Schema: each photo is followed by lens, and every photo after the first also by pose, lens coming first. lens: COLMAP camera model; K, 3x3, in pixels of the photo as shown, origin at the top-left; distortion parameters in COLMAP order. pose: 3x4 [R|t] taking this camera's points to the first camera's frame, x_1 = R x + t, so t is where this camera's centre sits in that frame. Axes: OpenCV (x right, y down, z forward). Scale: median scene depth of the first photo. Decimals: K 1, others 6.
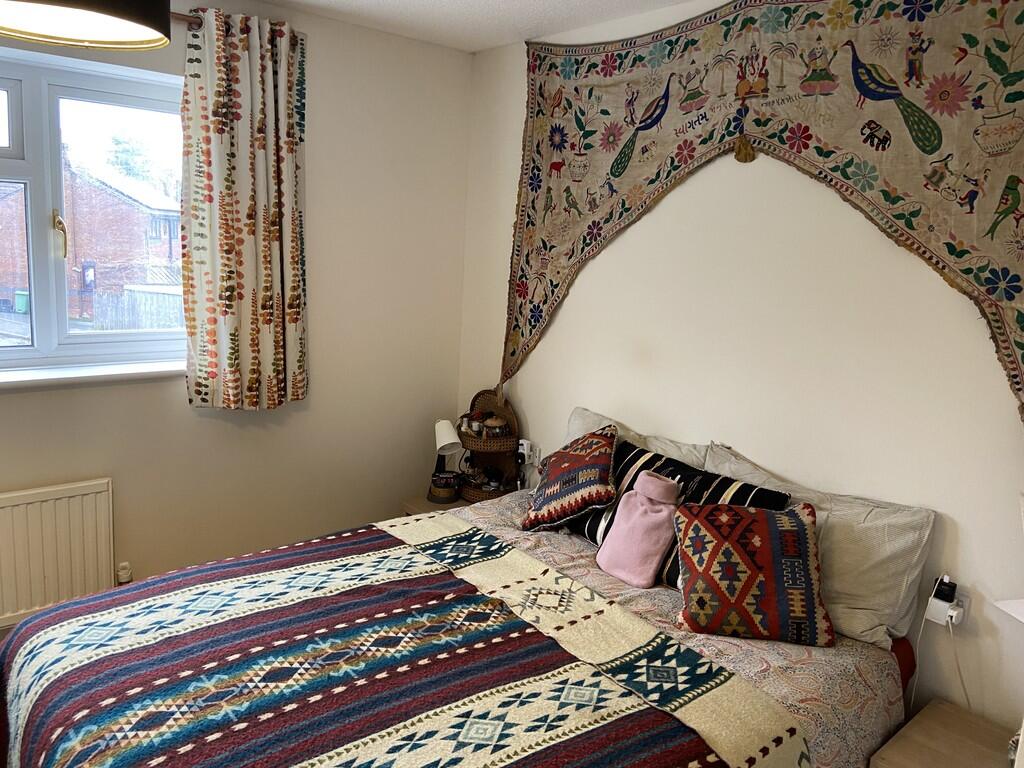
lens RADIAL K [[769.6, 0, 508.0], [0, 769.6, 378.0], [0, 0, 1]] dist [0.102896, -0.142629]
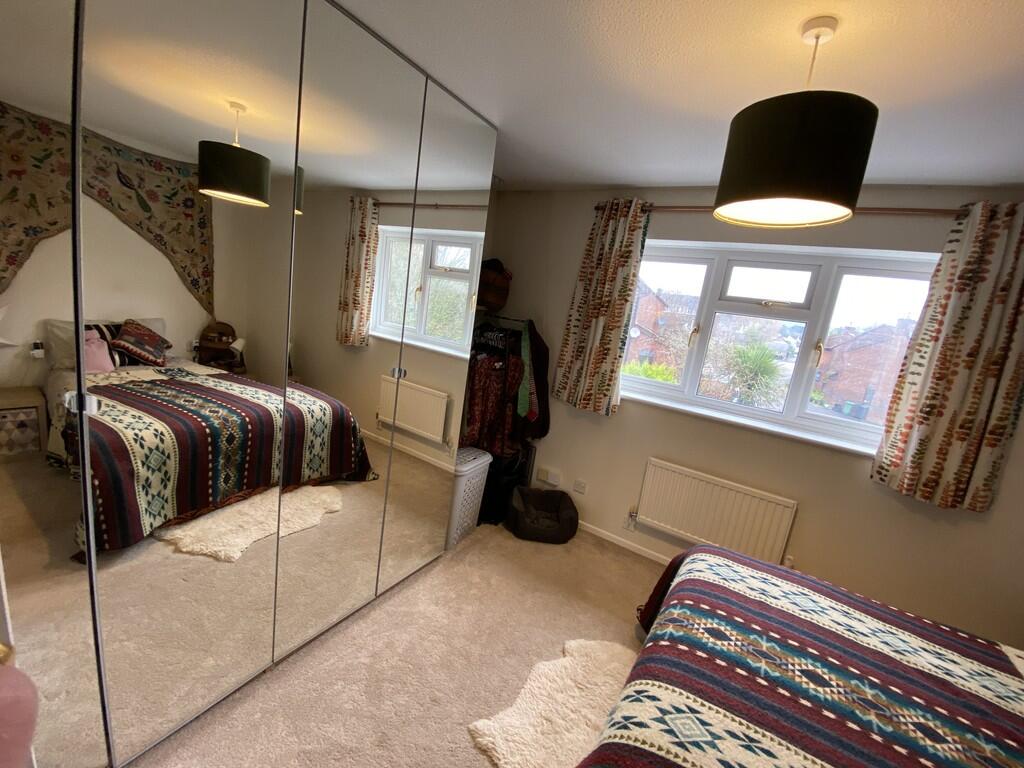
lens RADIAL K [[415.8, 0, 512.2], [0, 415.8, 386.5], [0, 0, 1]] dist [-0.000090, -0.013344]
pose [[0.287437, 0.165454, -0.943401, 0.102927], [-0.293171, 0.952890, 0.077794, 0.008132], [0.911828, 0.254216, 0.322402, 0.155874]]
